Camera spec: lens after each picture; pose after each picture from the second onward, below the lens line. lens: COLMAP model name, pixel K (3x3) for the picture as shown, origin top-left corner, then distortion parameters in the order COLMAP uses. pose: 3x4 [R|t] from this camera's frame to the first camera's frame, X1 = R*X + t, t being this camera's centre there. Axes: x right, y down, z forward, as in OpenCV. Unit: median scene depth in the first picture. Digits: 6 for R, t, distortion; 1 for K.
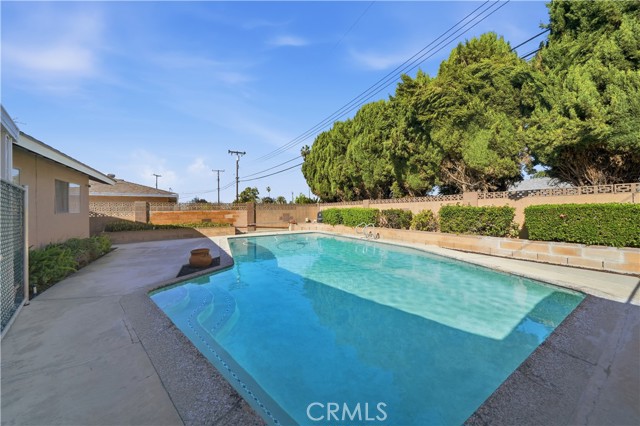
lens RADIAL K [[218.1, 0, 316.9], [0, 218.1, 212.0], [0, 0, 1]] dist [-0.002073, -0.000061]
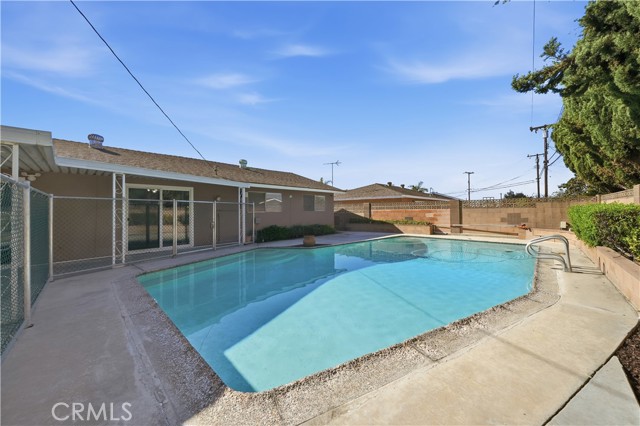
lens RADIAL K [[228.6, 0, 319.8], [0, 228.6, 206.2], [0, 0, 1]] dist [-0.002135, -0.000214]
pose [[0.257444, -0.009826, -0.966243, 0.483058], [0.000279, 0.999949, -0.010094, -0.010433], [0.966293, 0.002329, 0.257433, 0.283249]]
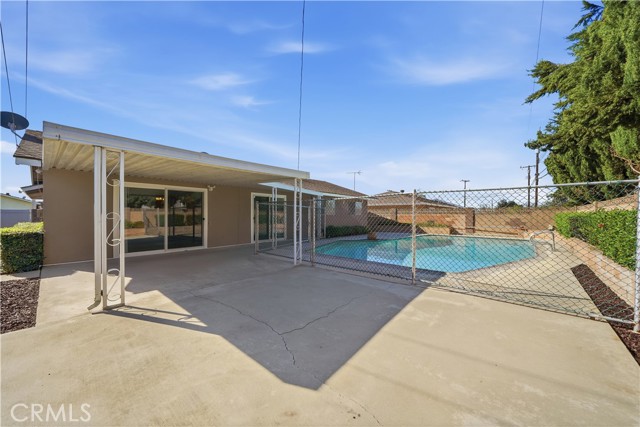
lens RADIAL K [[232.4, 0, 317.2], [0, 232.4, 216.1], [0, 0, 1]] dist [-0.005877, 0.000091]
pose [[0.286321, 0.017268, -0.957978, 0.673300], [-0.013493, 0.999811, 0.013990, -0.006447], [0.958039, 0.008920, 0.286500, -0.083028]]
